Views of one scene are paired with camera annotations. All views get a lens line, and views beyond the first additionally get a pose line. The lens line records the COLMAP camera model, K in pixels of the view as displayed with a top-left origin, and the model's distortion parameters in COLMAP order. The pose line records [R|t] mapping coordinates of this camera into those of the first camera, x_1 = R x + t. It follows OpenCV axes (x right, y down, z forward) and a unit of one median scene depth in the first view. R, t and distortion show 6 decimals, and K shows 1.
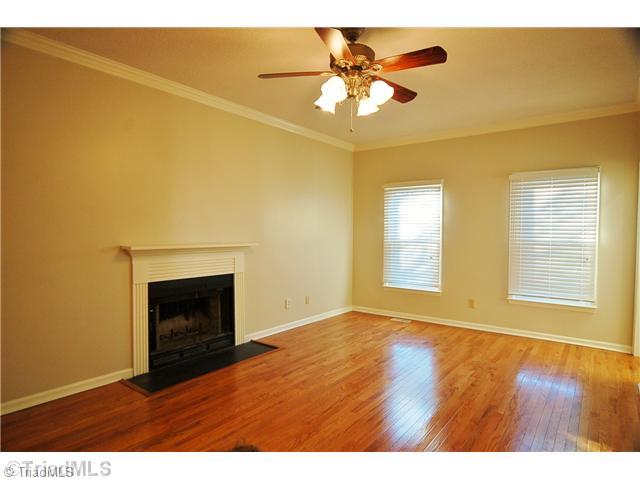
lens RADIAL K [[377.1, 0, 322.2], [0, 377.1, 244.0], [0, 0, 1]] dist [-0.005638, -0.000510]
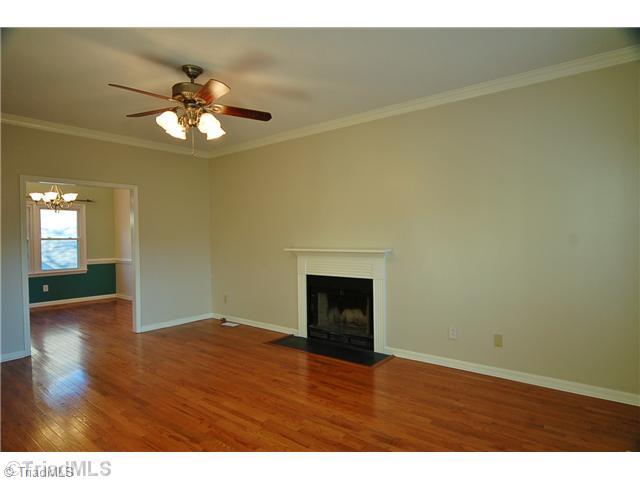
lens RADIAL K [[377.1, 0, 322.2], [0, 377.1, 244.0], [0, 0, 1]] dist [-0.005638, -0.000510]
pose [[-0.028274, 0.013675, -0.999507, 0.951361], [-0.018543, 0.999727, 0.014203, -0.033448], [0.999428, 0.018935, -0.028013, 1.097034]]
